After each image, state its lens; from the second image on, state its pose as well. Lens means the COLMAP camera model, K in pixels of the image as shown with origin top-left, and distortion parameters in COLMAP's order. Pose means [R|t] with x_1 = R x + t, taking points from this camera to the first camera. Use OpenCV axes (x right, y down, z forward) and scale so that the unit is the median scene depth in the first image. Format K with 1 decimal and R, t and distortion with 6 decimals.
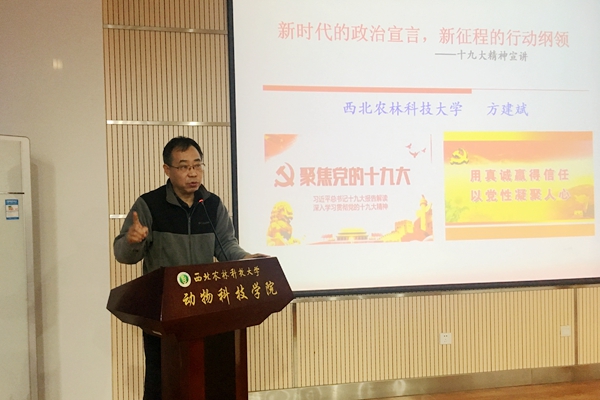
lens RADIAL K [[548.0, 0, 313.0], [0, 548.0, 209.5], [0, 0, 1]] dist [0.043458, 0.000000]
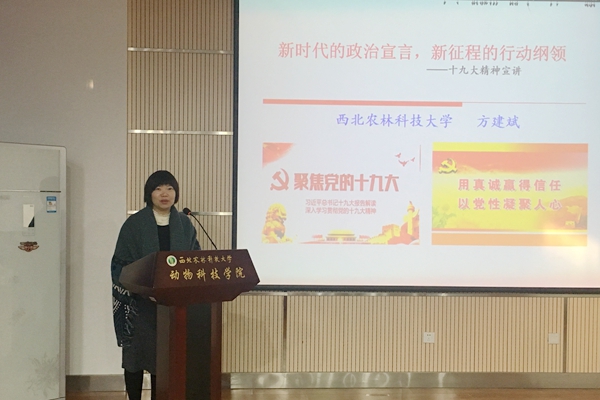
lens RADIAL K [[686.4, 0, 298.6], [0, 686.4, 200.1], [0, 0, 1]] dist [0.047538, 0.000000]
pose [[0.991599, 0.031049, -0.125571, 0.154433], [-0.032130, 0.999462, -0.006590, -0.013302], [0.125299, 0.010569, 0.992063, -0.357924]]
